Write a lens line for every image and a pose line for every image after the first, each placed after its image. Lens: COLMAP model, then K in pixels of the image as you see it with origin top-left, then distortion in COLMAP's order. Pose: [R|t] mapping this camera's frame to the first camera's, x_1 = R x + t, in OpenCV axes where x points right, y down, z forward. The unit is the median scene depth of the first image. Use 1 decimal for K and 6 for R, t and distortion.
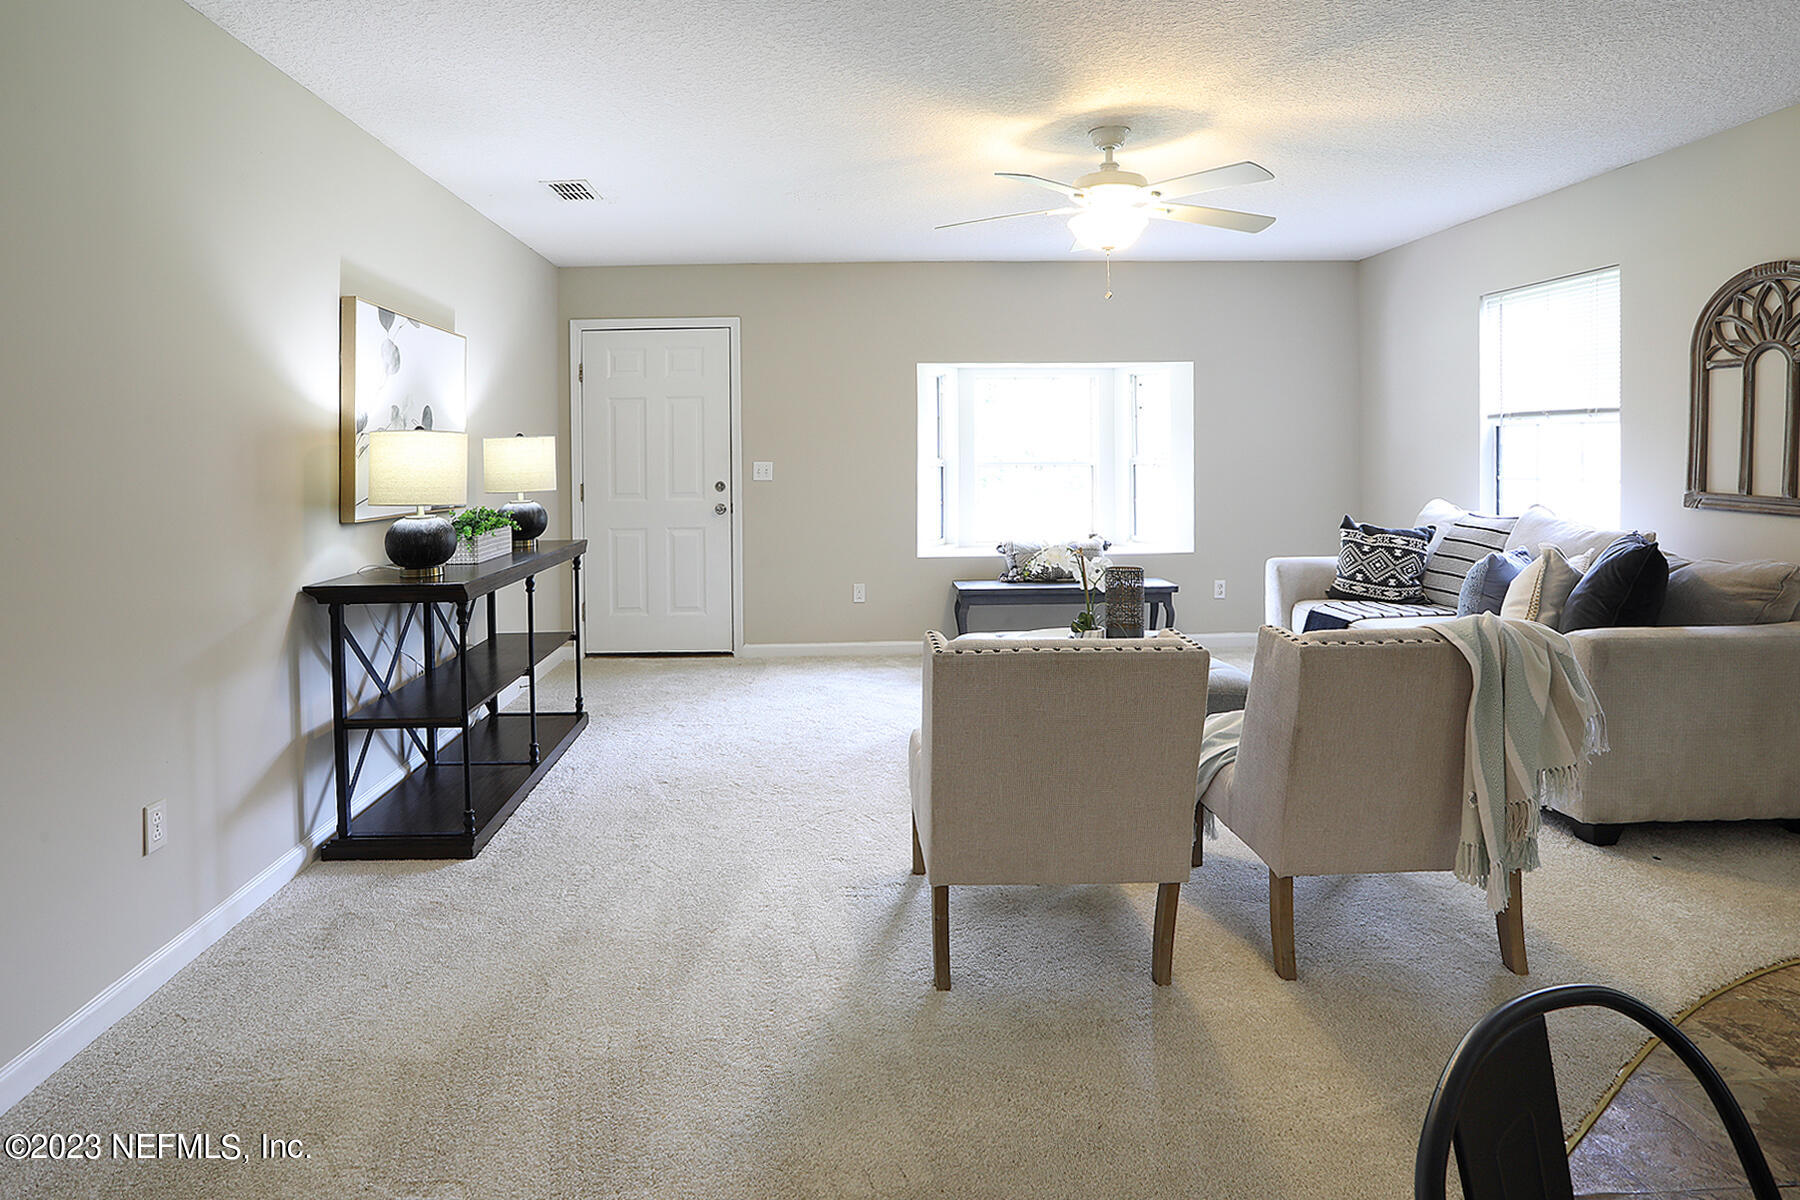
lens RADIAL K [[992.0, 0, 838.7], [0, 992.0, 564.7], [0, 0, 1]] dist [-0.038596, 0.030249]
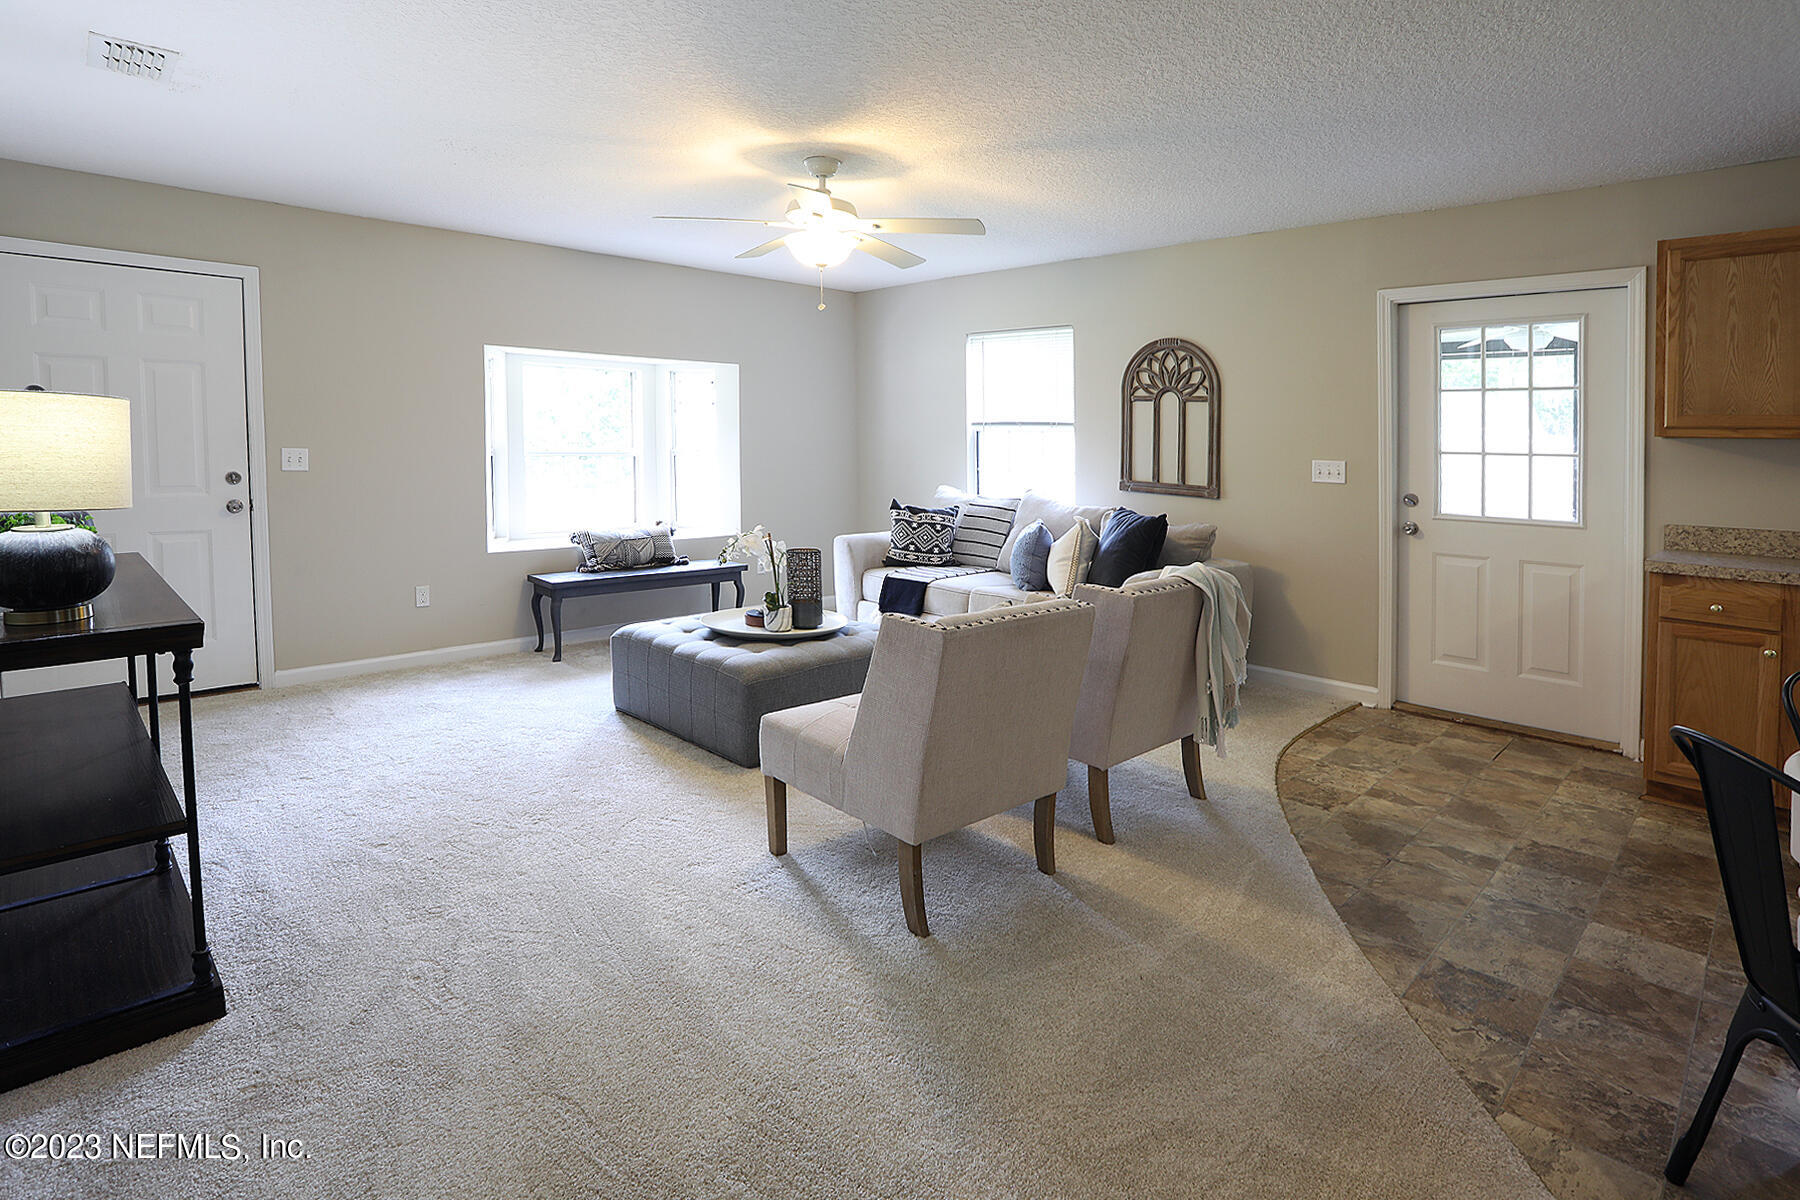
lens RADIAL K [[939.2, 0, 892.9], [0, 939.2, 562.6], [0, 0, 1]] dist [-0.036030, 0.020664]
pose [[0.736146, -0.064632, 0.673729, -0.312251], [0.051851, 0.997890, 0.039074, -0.017219], [-0.674833, 0.006170, 0.737944, 0.127008]]
